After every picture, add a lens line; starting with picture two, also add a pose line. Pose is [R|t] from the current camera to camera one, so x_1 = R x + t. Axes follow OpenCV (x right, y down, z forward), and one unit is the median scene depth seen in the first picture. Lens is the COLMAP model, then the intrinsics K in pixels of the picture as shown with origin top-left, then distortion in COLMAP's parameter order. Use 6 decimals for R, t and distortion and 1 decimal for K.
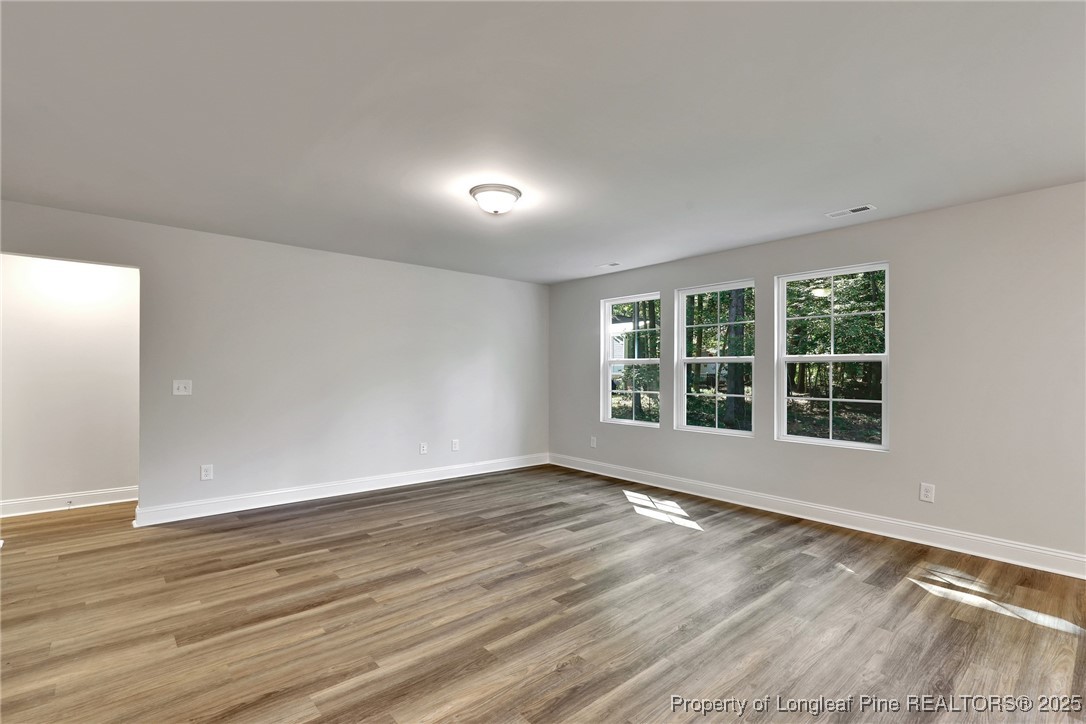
lens RADIAL K [[501.0, 0, 543.2], [0, 501.0, 382.5], [0, 0, 1]] dist [0.002895, 0.000405]
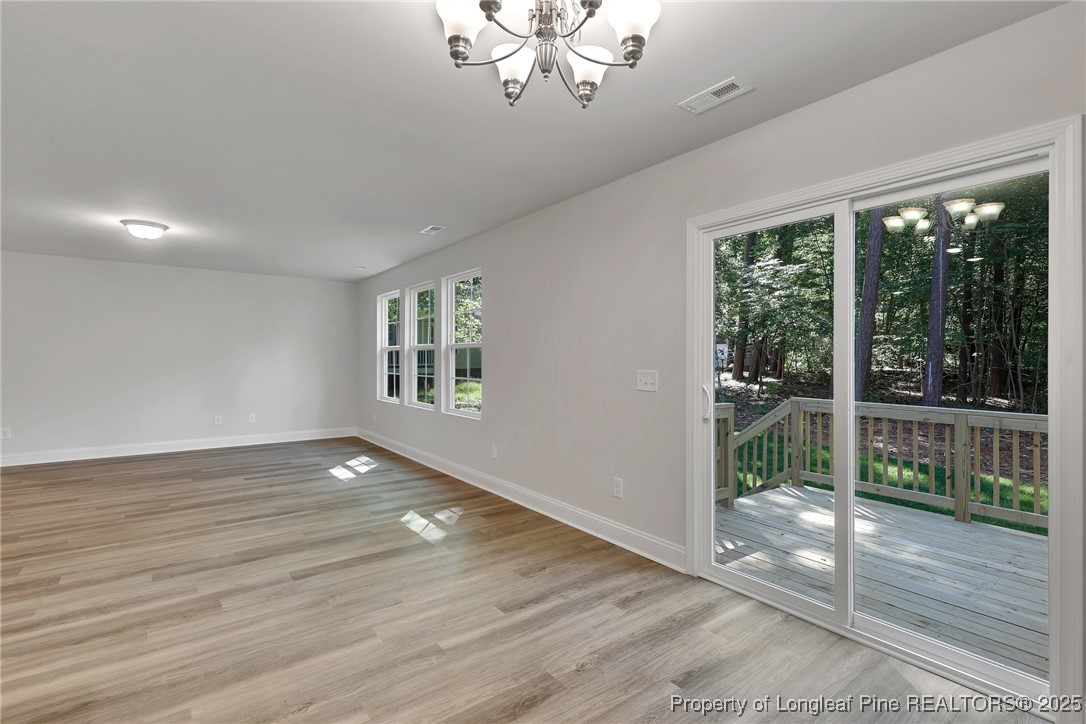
lens RADIAL K [[501.0, 0, 542.7], [0, 501.0, 363.7], [0, 0, 1]] dist [0.002895, 0.000405]
pose [[0.995673, -0.006677, -0.092682, 1.097344], [0.005404, 0.999888, -0.013987, 0.018521], [0.092765, 0.013426, 0.995598, -0.272723]]
